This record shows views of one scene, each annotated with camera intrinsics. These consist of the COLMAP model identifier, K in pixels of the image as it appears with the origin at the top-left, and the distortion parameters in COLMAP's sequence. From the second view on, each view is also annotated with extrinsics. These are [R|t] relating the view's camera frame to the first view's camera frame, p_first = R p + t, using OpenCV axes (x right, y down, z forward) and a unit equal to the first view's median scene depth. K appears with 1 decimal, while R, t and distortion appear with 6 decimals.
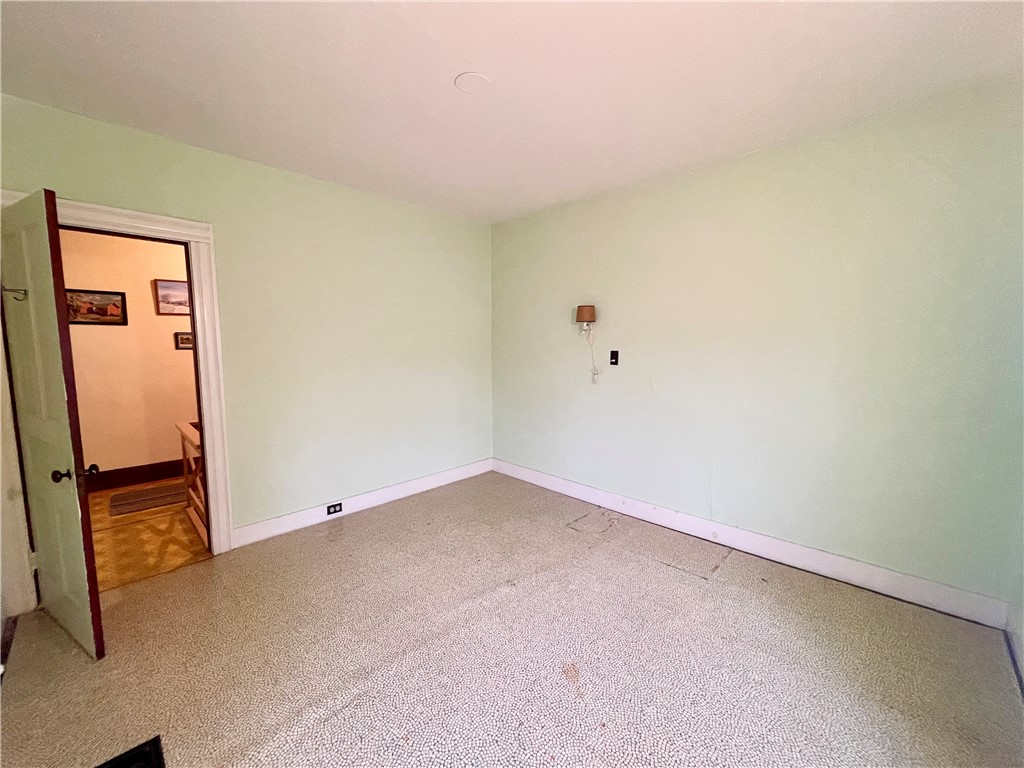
lens RADIAL K [[414.6, 0, 501.1], [0, 414.6, 383.4], [0, 0, 1]] dist [-0.001372, -0.000273]
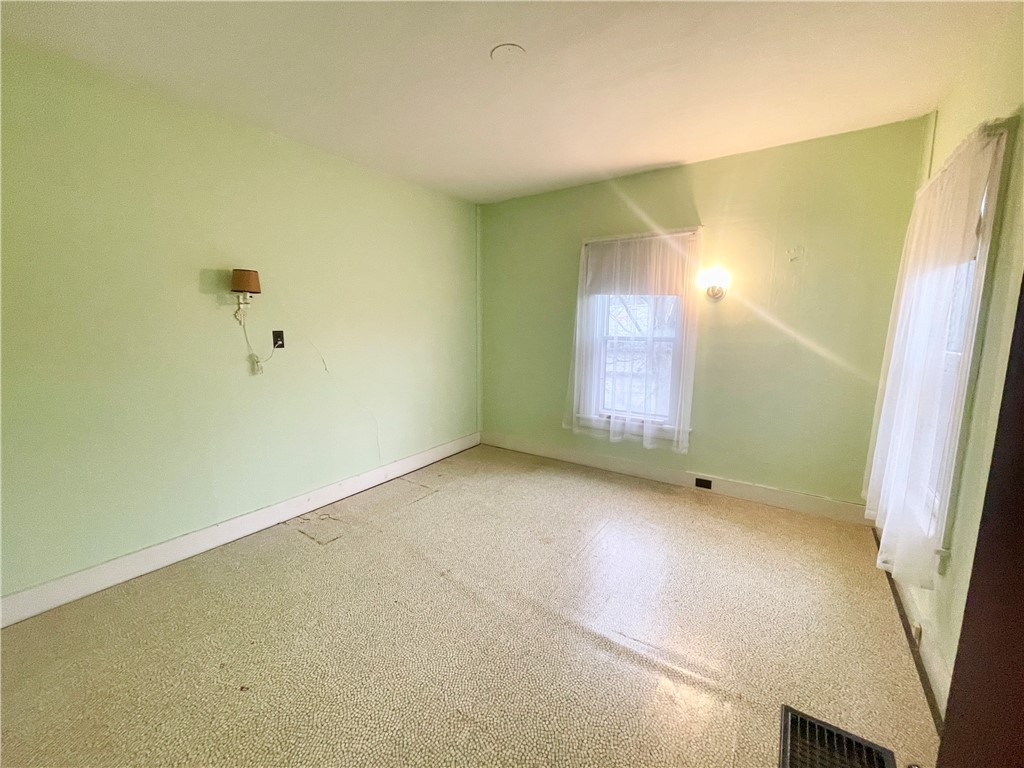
lens RADIAL K [[414.6, 0, 510.7], [0, 414.6, 381.7], [0, 0, 1]] dist [-0.001372, -0.000273]
pose [[-0.184537, -0.135647, 0.973420, -0.695368], [0.099097, 0.982814, 0.155742, -0.067619], [-0.977817, 0.125203, -0.167923, 0.763004]]
